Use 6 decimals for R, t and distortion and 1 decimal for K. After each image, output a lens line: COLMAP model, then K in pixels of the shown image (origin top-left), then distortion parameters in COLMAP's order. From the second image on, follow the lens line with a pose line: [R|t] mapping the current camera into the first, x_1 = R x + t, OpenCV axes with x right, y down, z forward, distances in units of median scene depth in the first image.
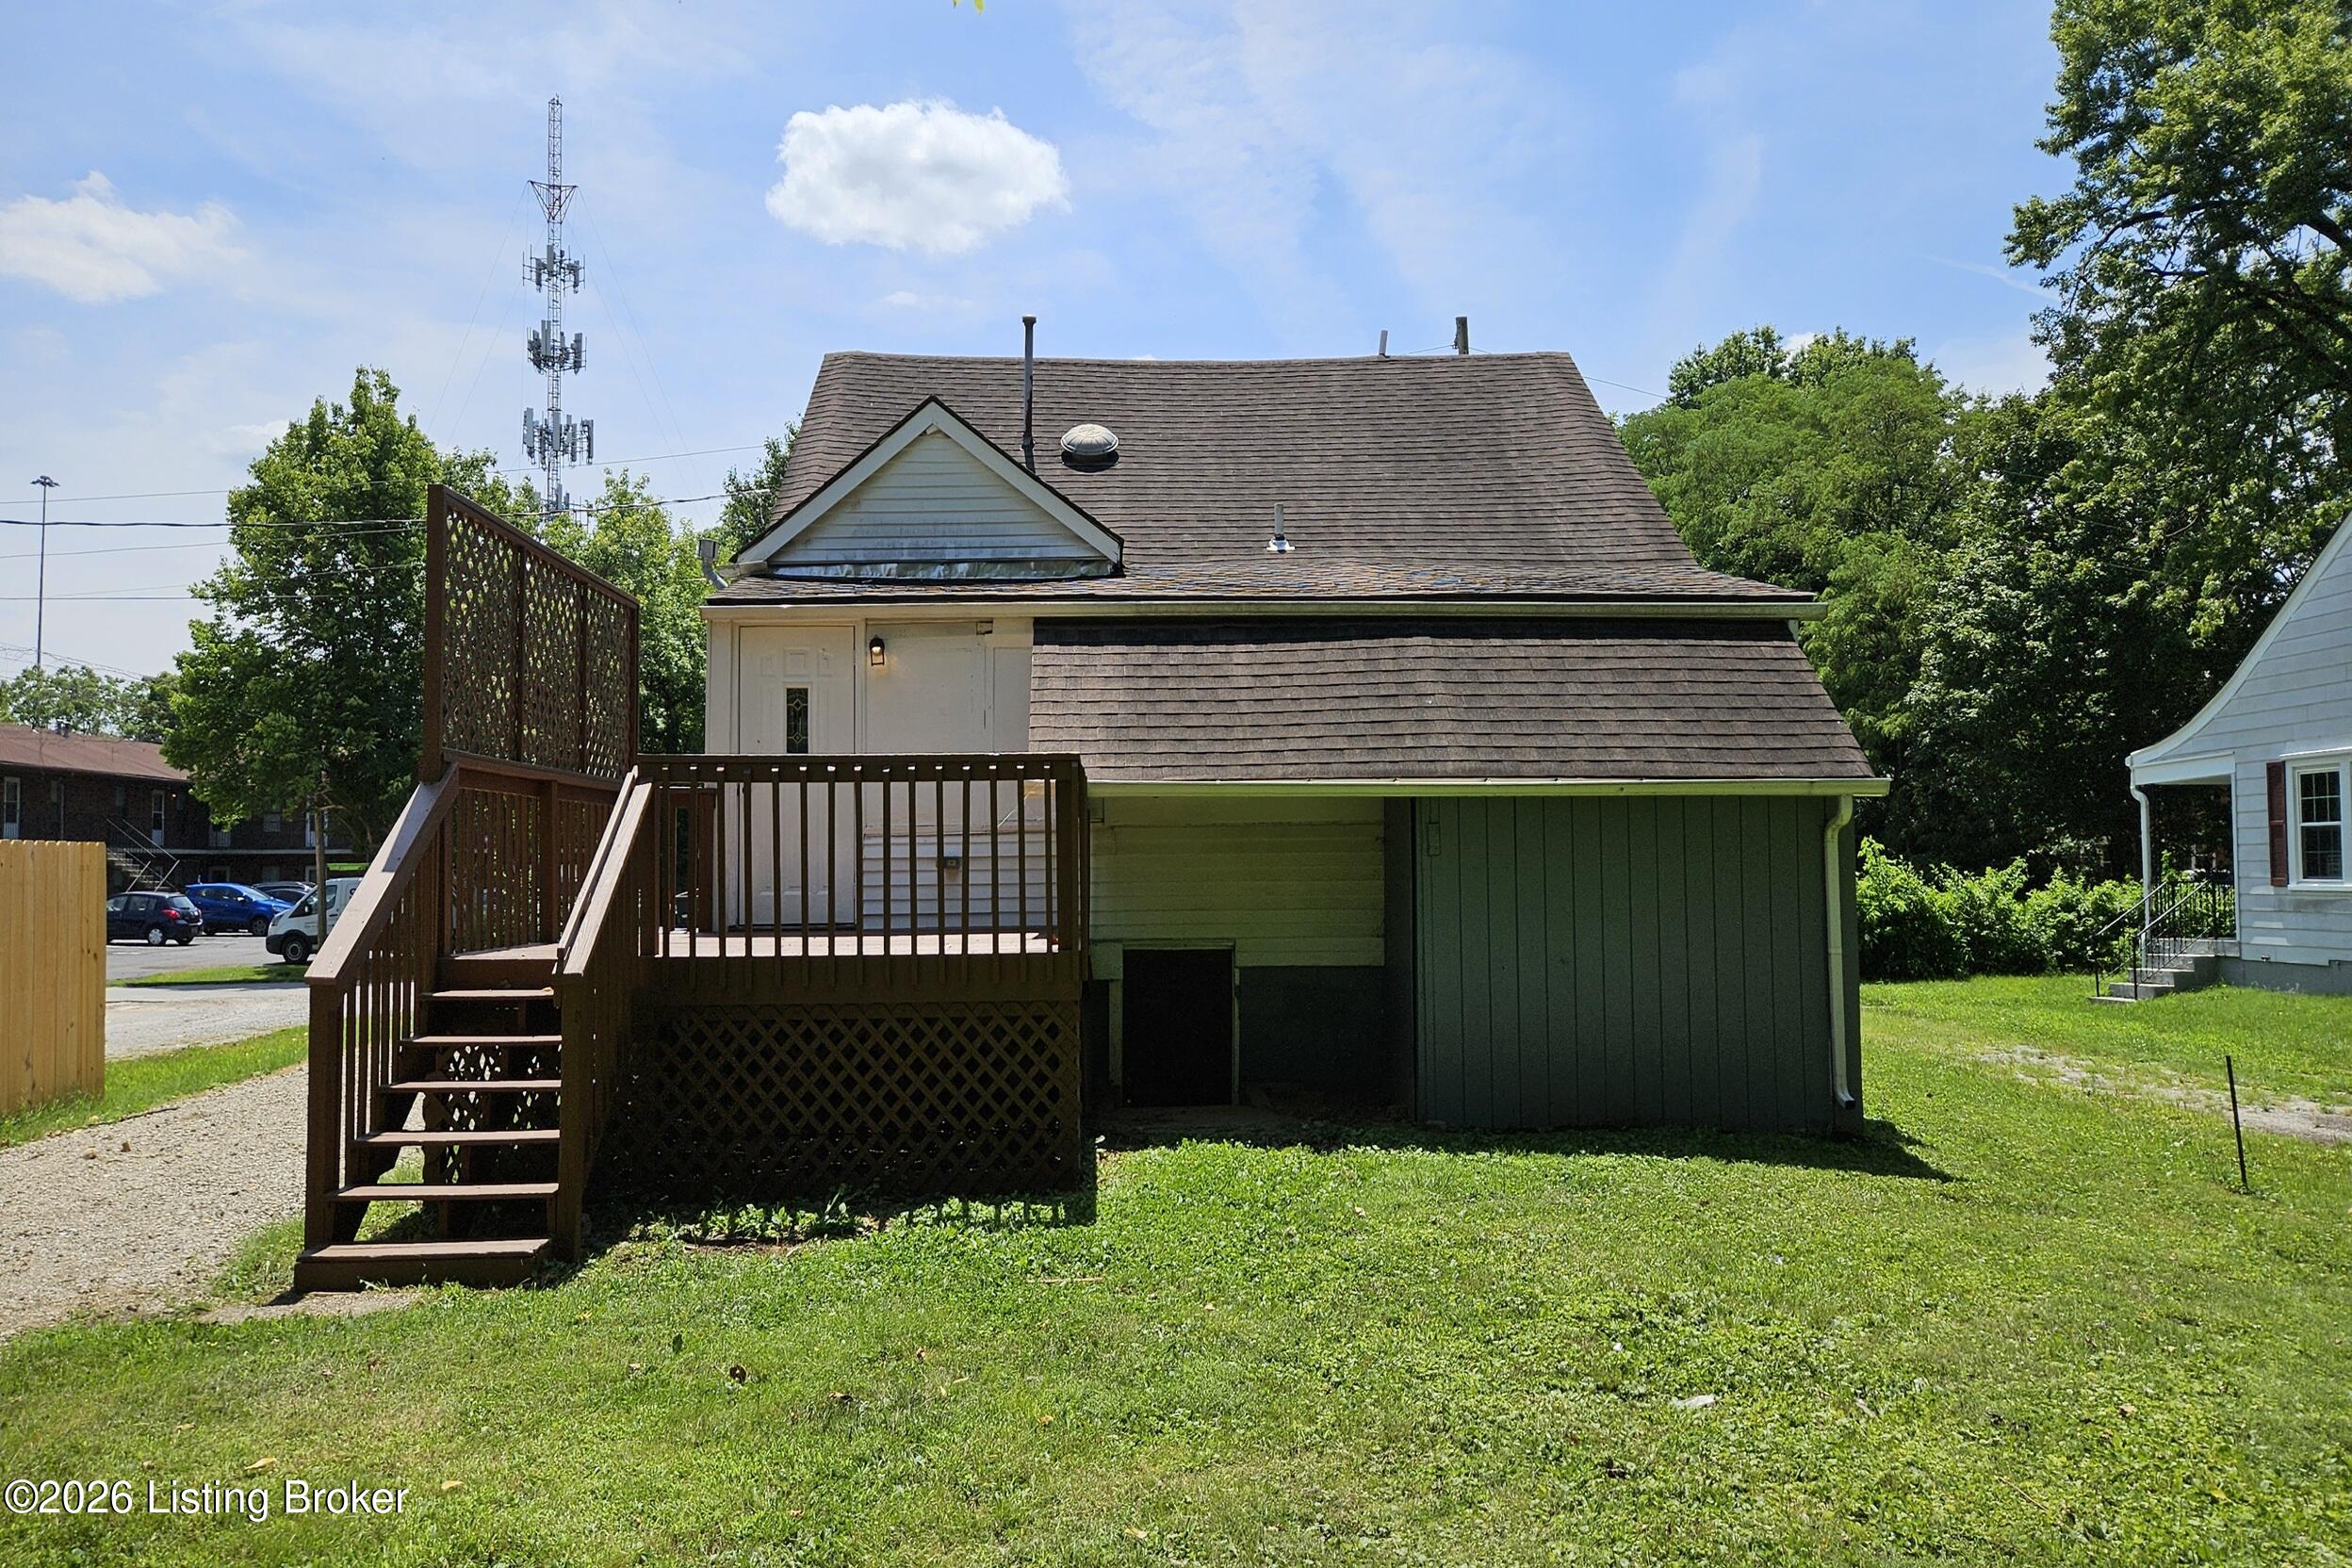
lens RADIAL K [[1566.2, 0, 1142.7], [0, 1566.2, 813.3], [0, 0, 1]] dist [0.078565, -0.055811]
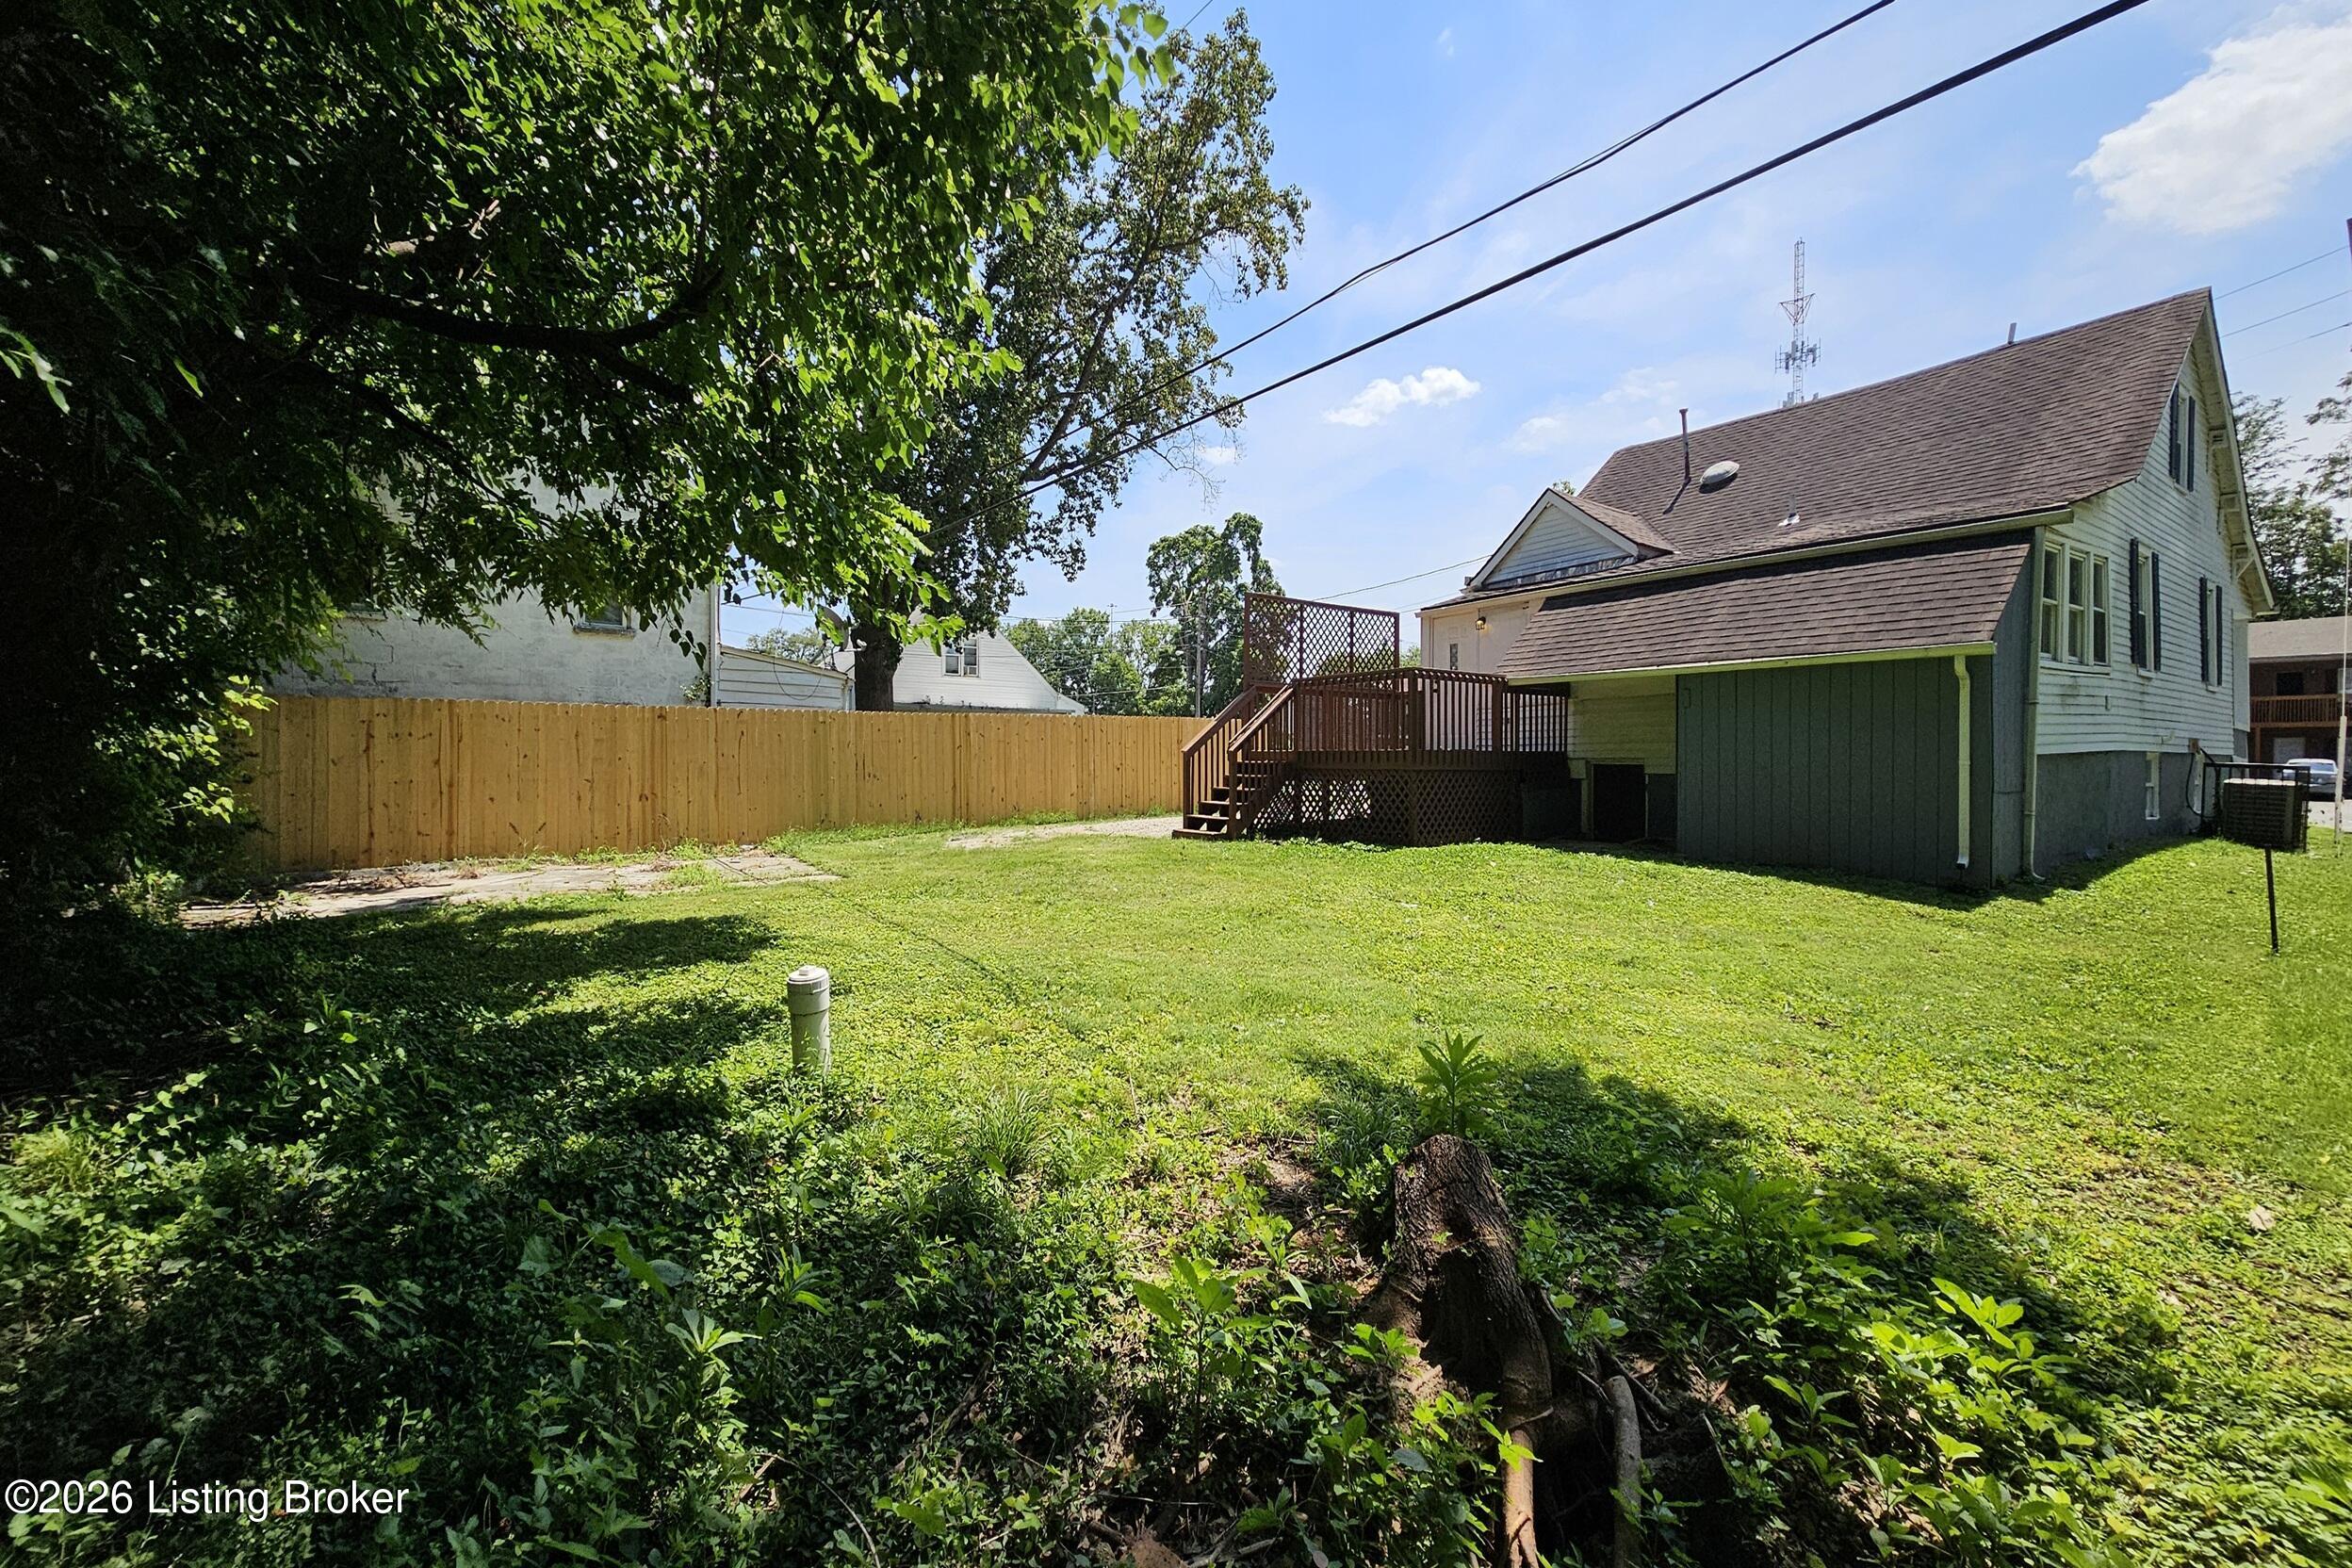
lens RADIAL K [[964.1, 0, 1162.6], [0, 964.1, 763.8], [0, 0, 1]] dist [0.002964, -0.000889]
pose [[0.542454, 0.013702, -0.839974, 0.700181], [0.020232, 0.999364, 0.029368, 0.041323], [0.839842, -0.032926, 0.541832, -0.085046]]
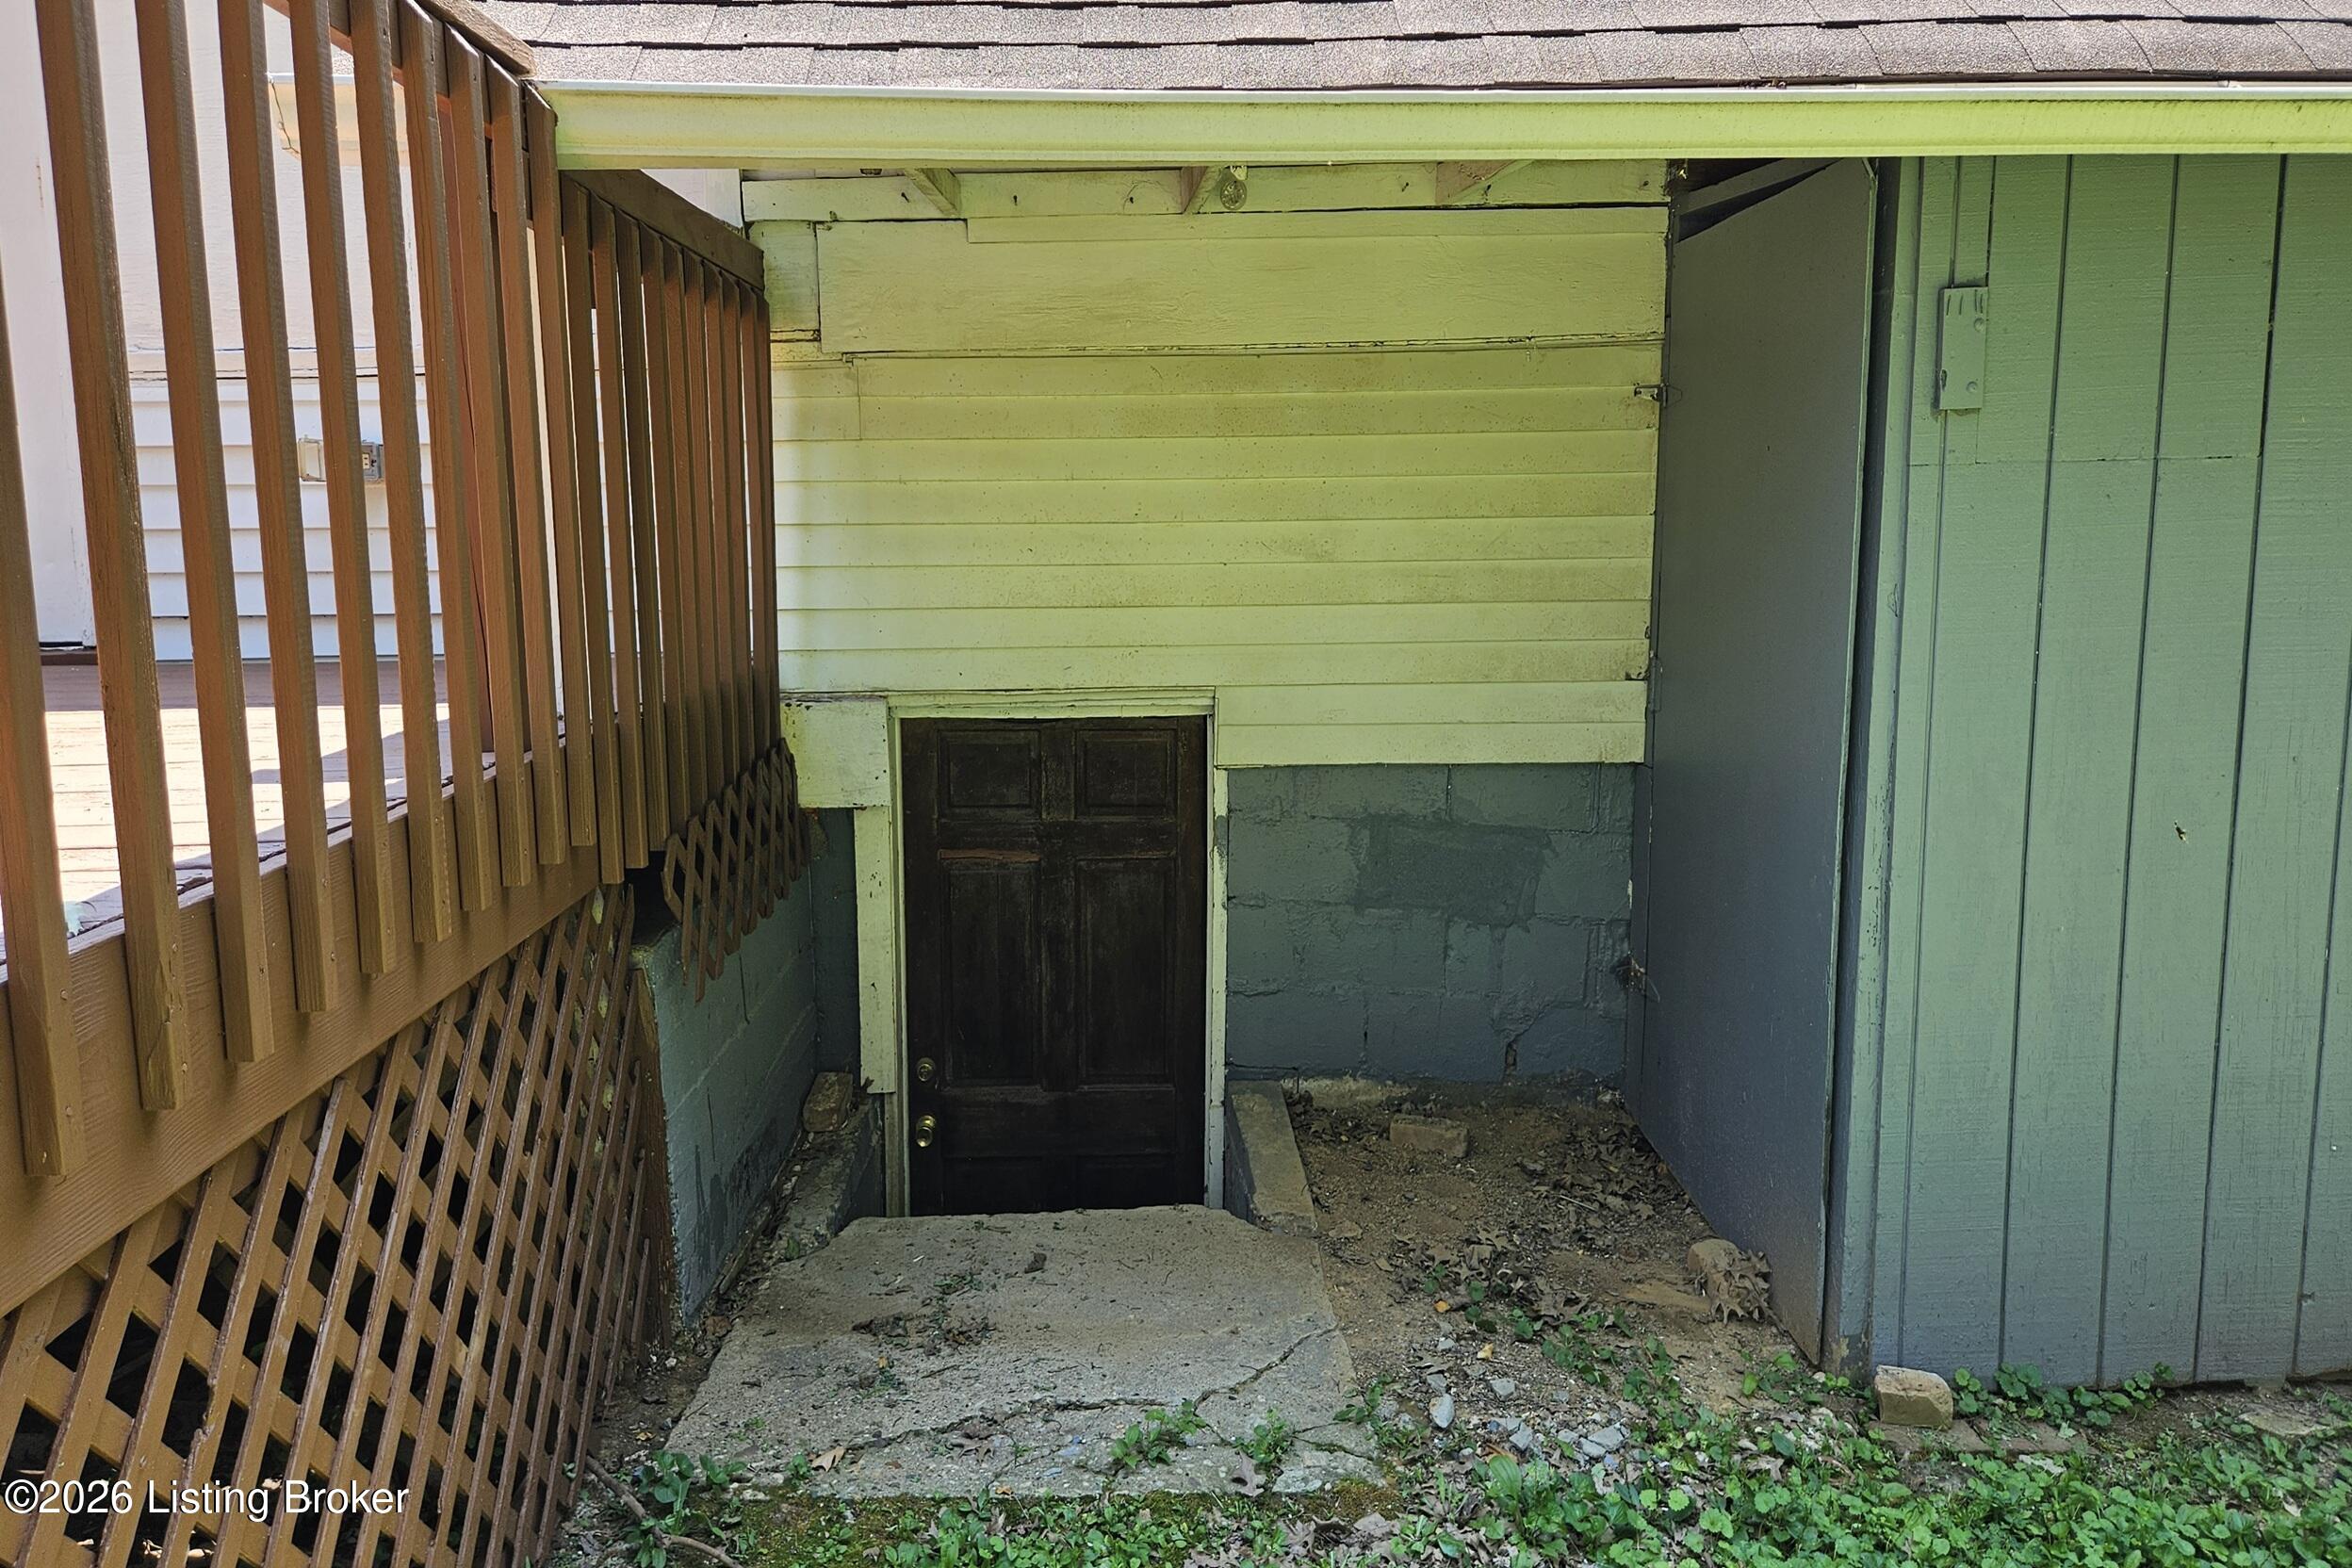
lens RADIAL K [[1626.0, 0, 1162.5], [0, 1626.0, 728.0], [0, 0, 1]] dist [0.009798, 0.000594]
pose [[0.999996, -0.001671, -0.002441, 0.048202], [0.002048, 0.986489, 0.163812, 0.029963], [0.002134, -0.163817, 0.986489, 0.645038]]
